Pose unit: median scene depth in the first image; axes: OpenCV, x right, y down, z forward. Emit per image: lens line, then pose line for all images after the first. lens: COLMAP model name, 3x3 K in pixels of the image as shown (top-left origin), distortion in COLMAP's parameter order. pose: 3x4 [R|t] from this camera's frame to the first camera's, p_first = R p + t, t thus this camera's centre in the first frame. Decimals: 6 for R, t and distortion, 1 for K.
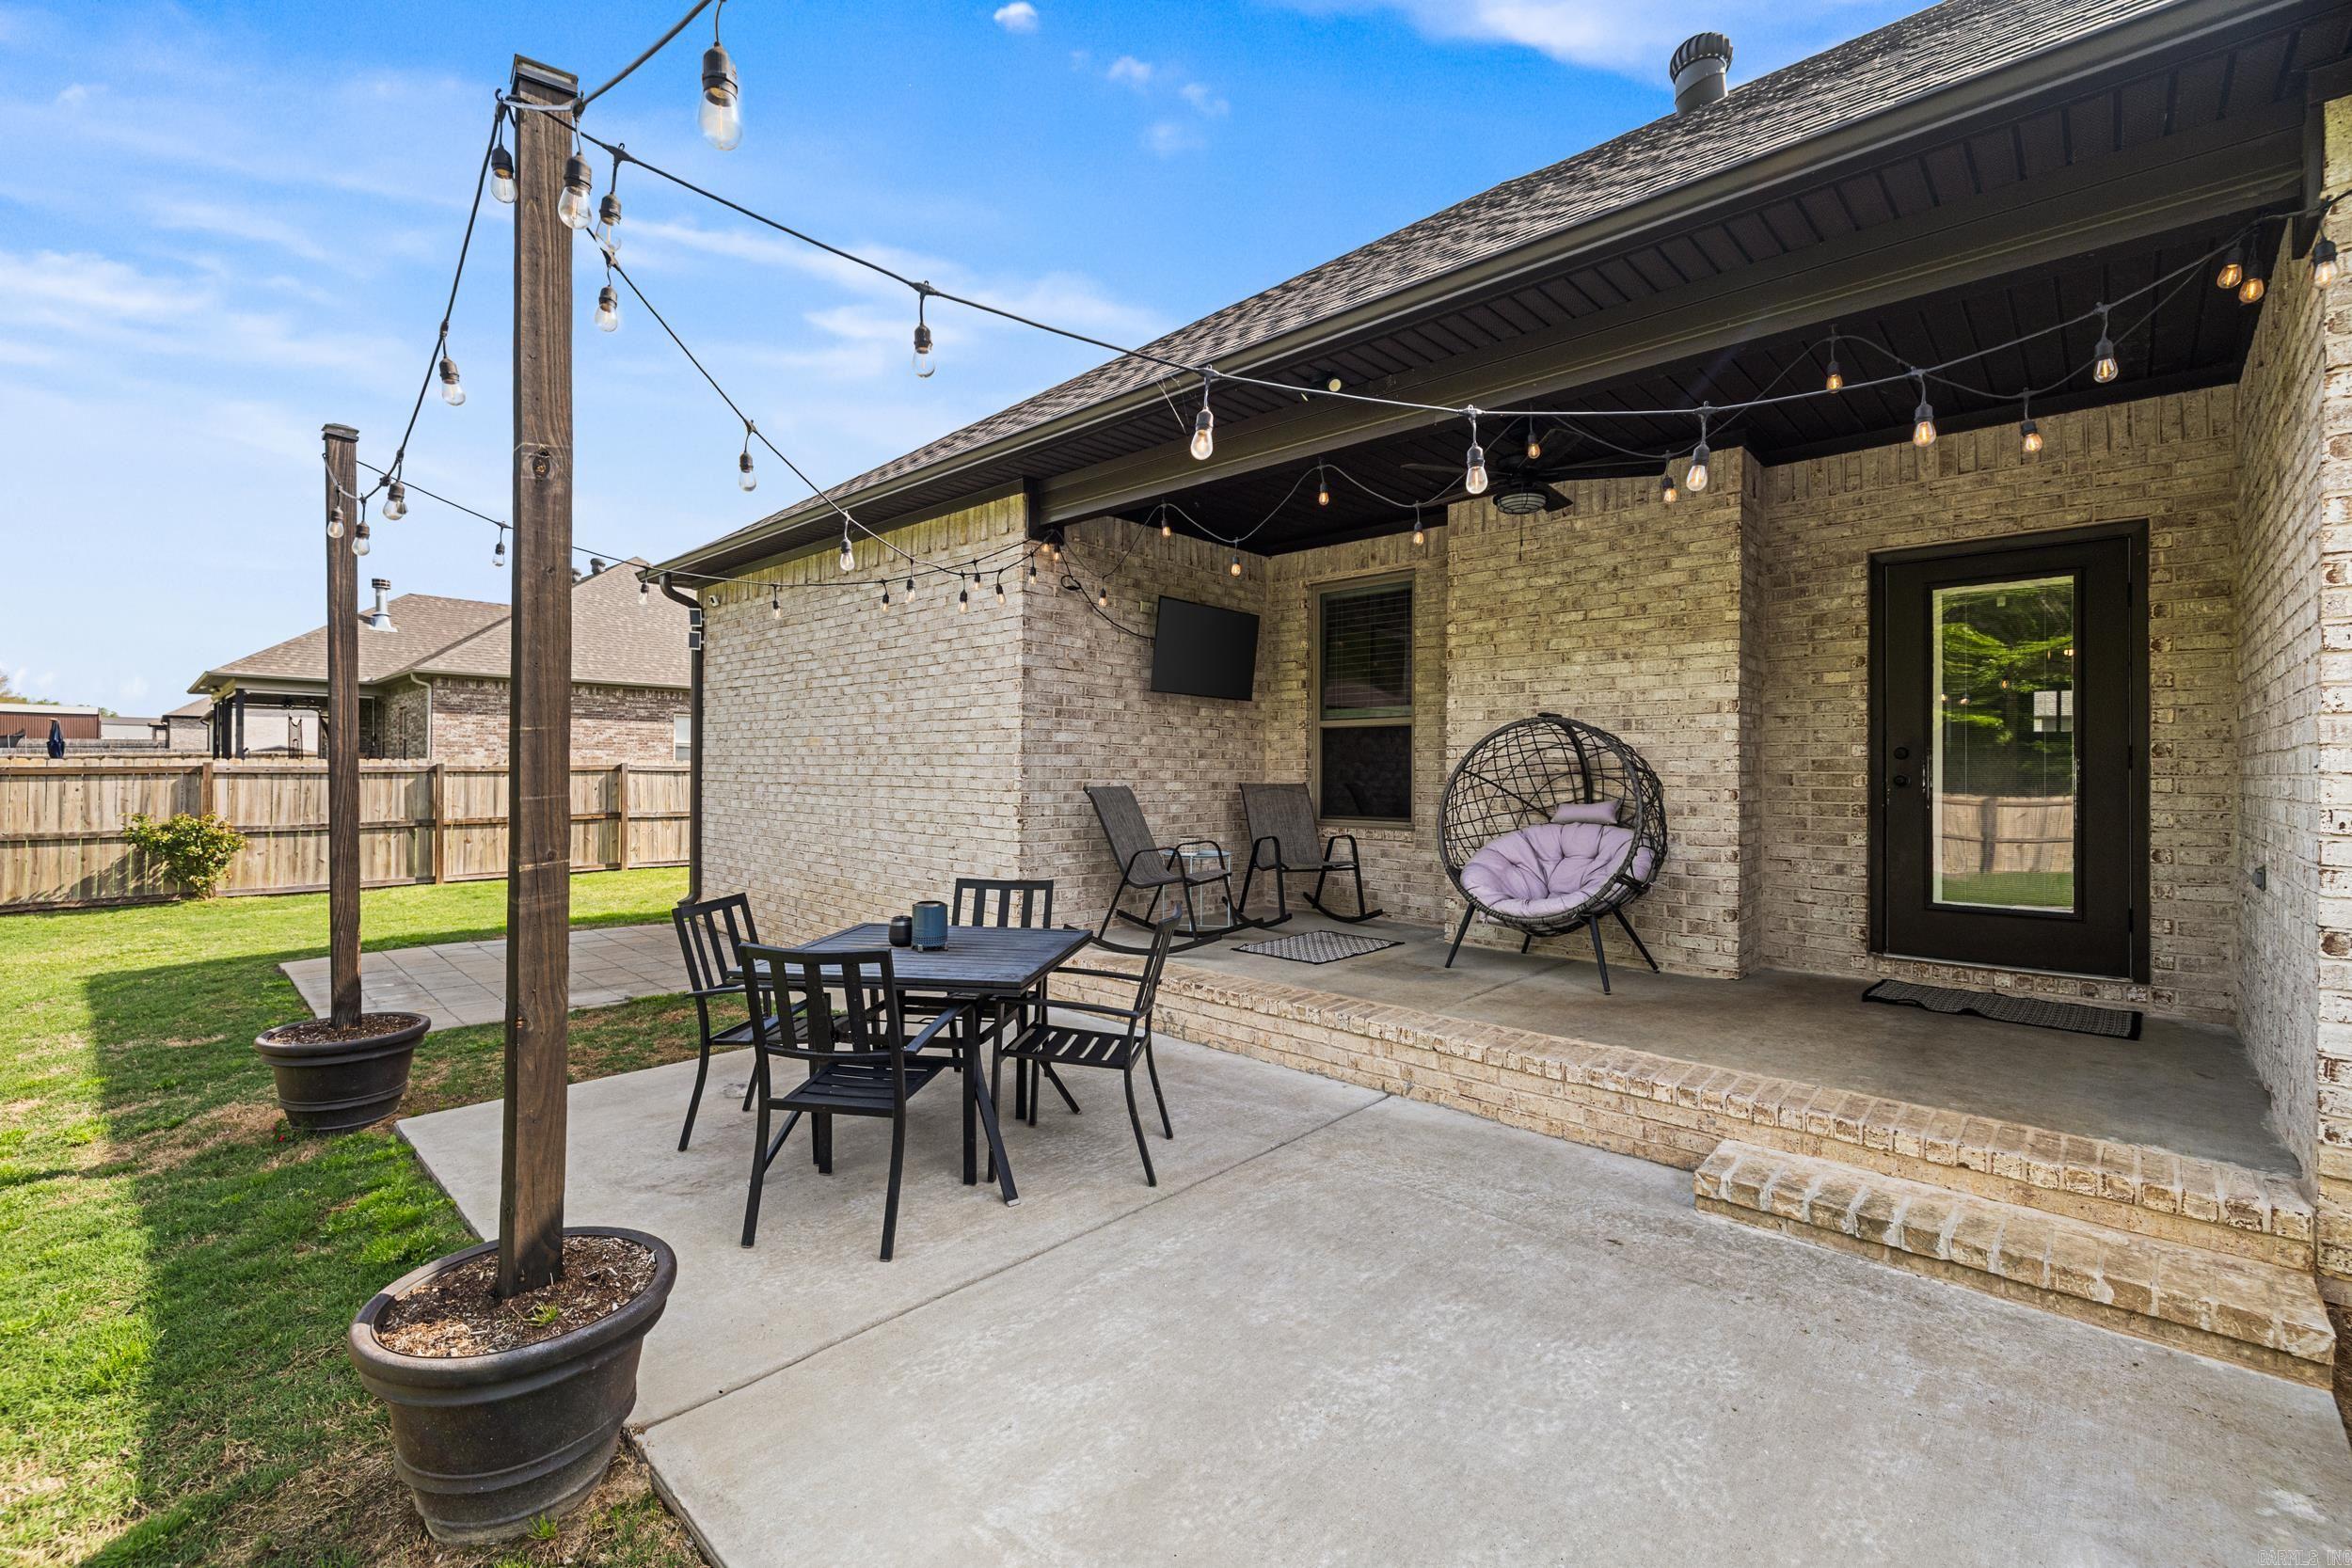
lens RADIAL K [[986.7, 0, 1175.7], [0, 986.7, 774.9], [0, 0, 1]] dist [-0.000788, -0.000253]
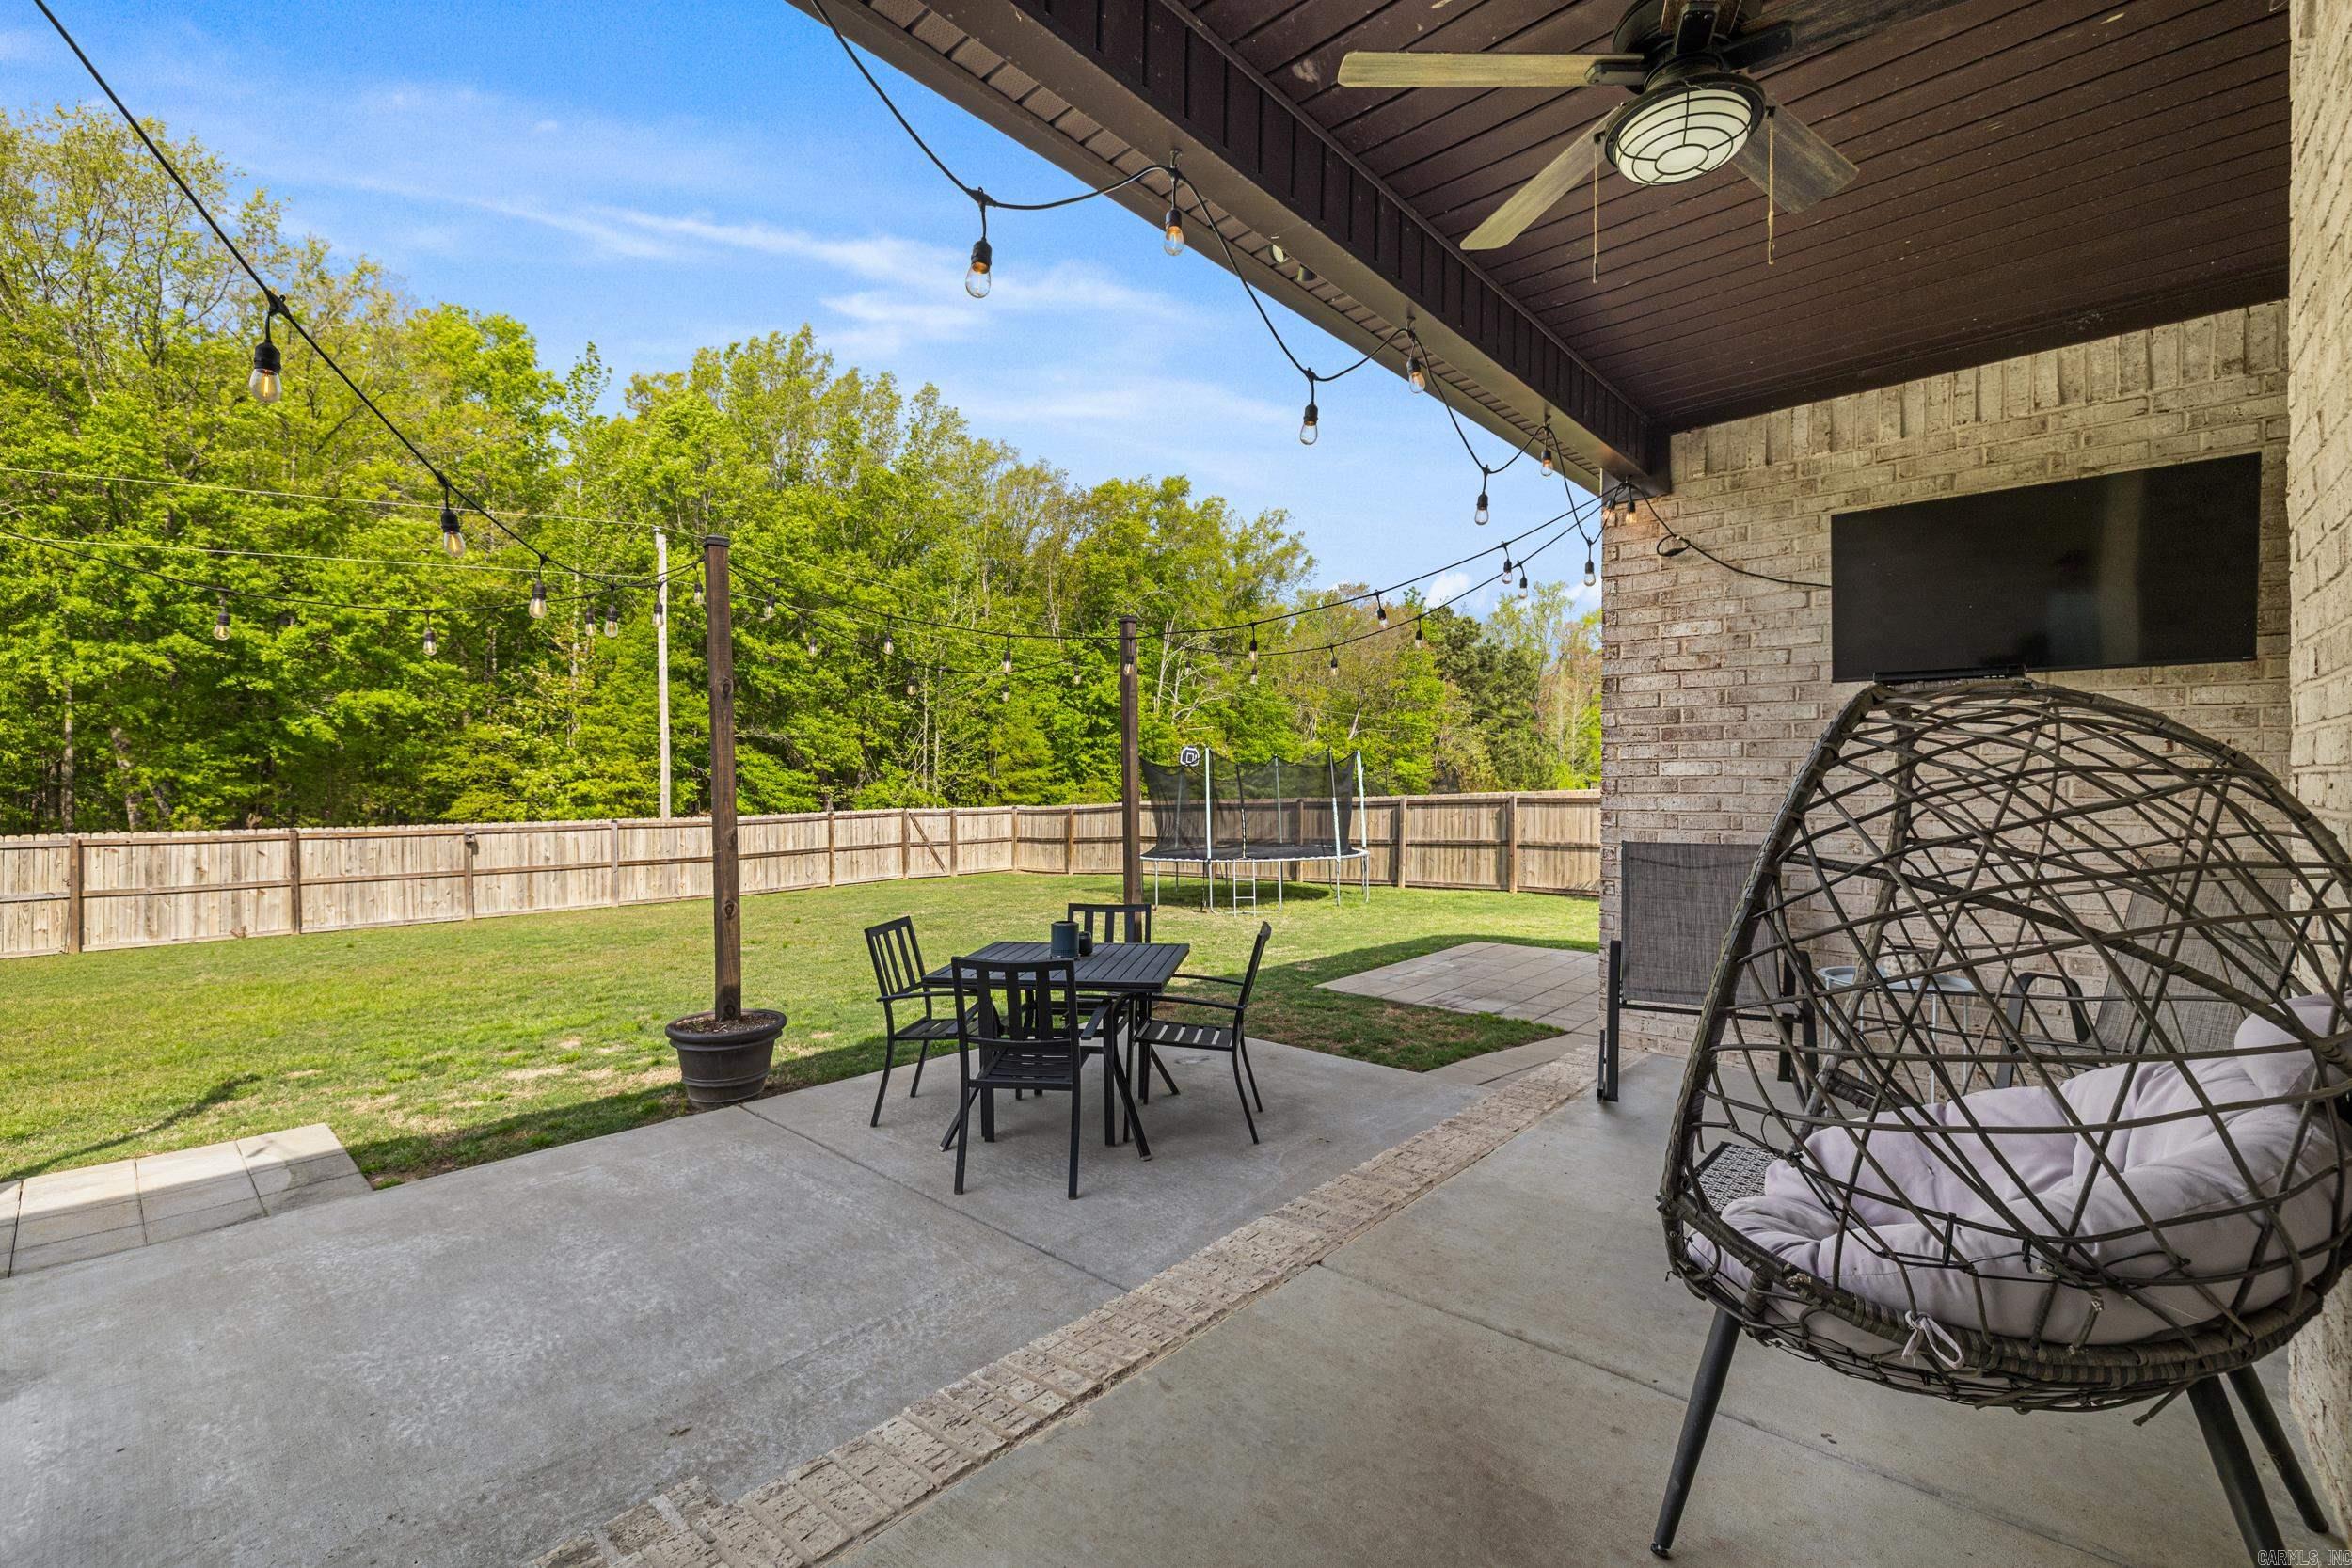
lens RADIAL K [[986.7, 0, 1176.3], [0, 986.7, 792.7], [0, 0, 1]] dist [-0.000788, -0.000253]
pose [[0.033733, 0.007257, -0.999405, 1.437585], [-0.004639, 0.999964, 0.007105, -0.062100], [0.999420, 0.004397, 0.033765, 1.572784]]
